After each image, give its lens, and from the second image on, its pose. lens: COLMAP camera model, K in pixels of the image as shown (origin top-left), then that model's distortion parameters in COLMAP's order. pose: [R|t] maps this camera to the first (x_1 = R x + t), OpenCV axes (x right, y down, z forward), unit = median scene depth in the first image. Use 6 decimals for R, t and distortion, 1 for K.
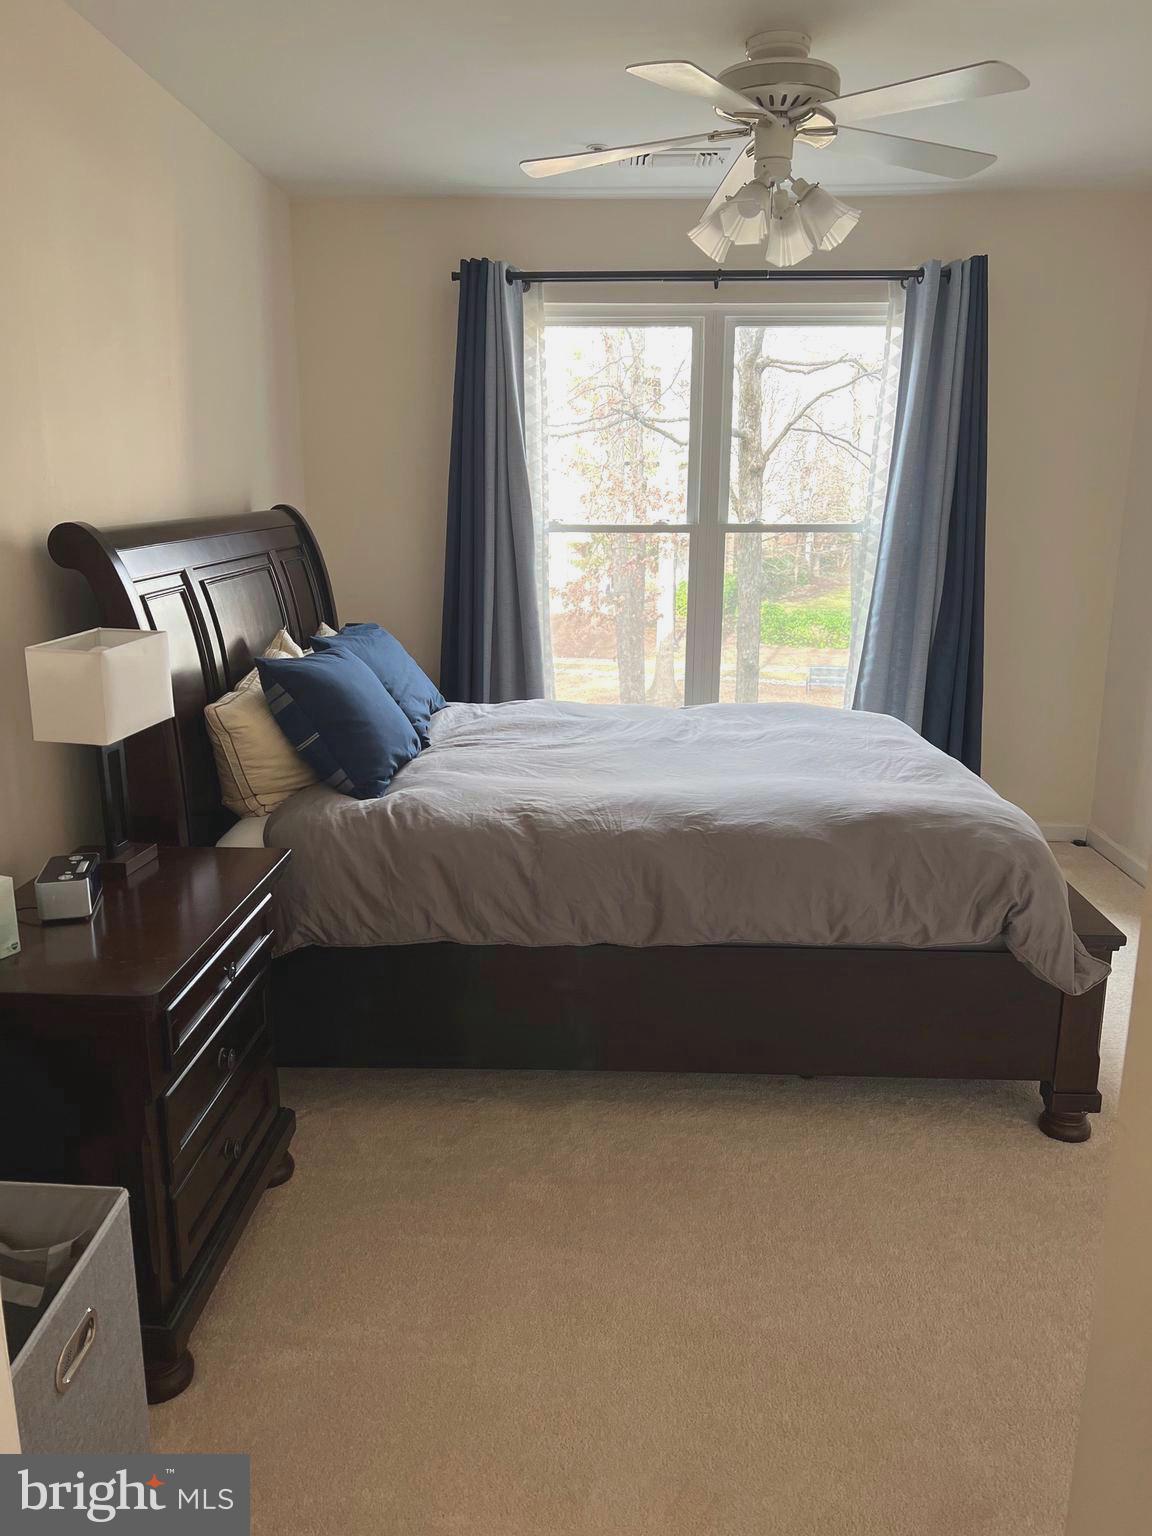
lens RADIAL K [[1151.6, 0, 576.0], [0, 1151.6, 768.0], [0, 0, 1]] dist [0.046337, -0.051151]
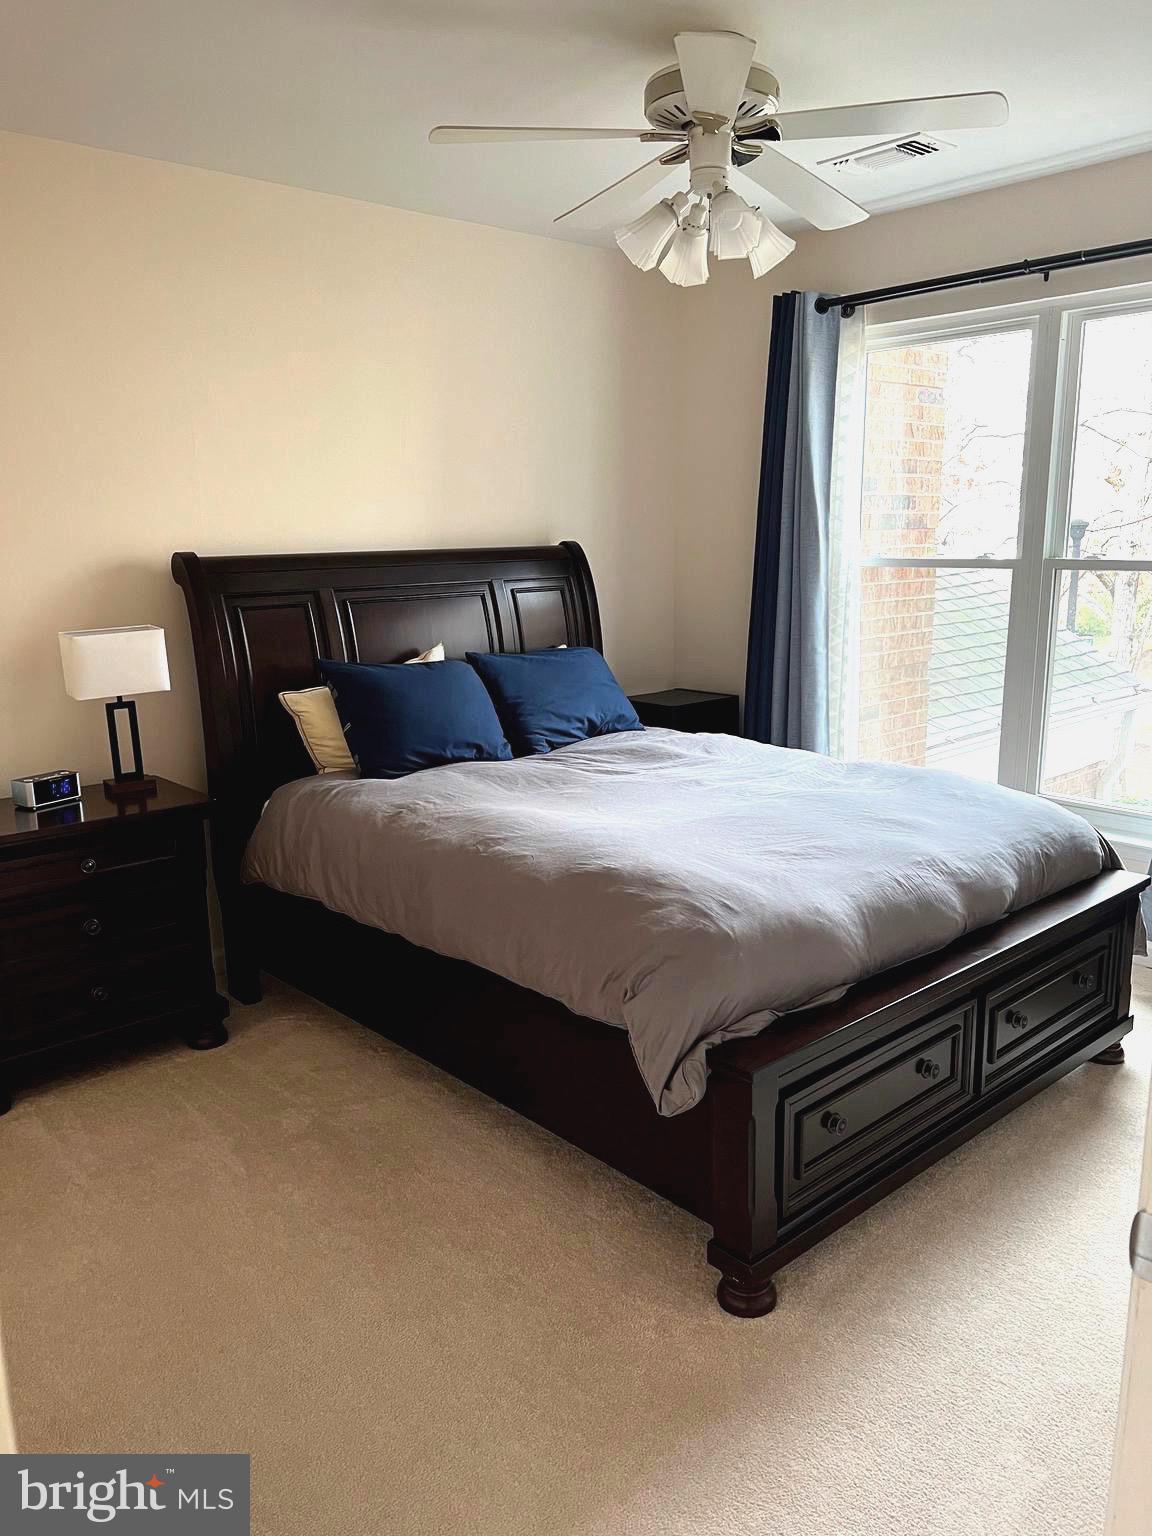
lens RADIAL K [[1151.6, 0, 576.0], [0, 1151.6, 768.0], [0, 0, 1]] dist [0.046337, -0.051151]
pose [[0.703779, 0.132900, -0.697877, 0.791207], [-0.155416, 0.987353, 0.031296, -0.057990], [0.693211, 0.086436, 0.715533, 0.291392]]
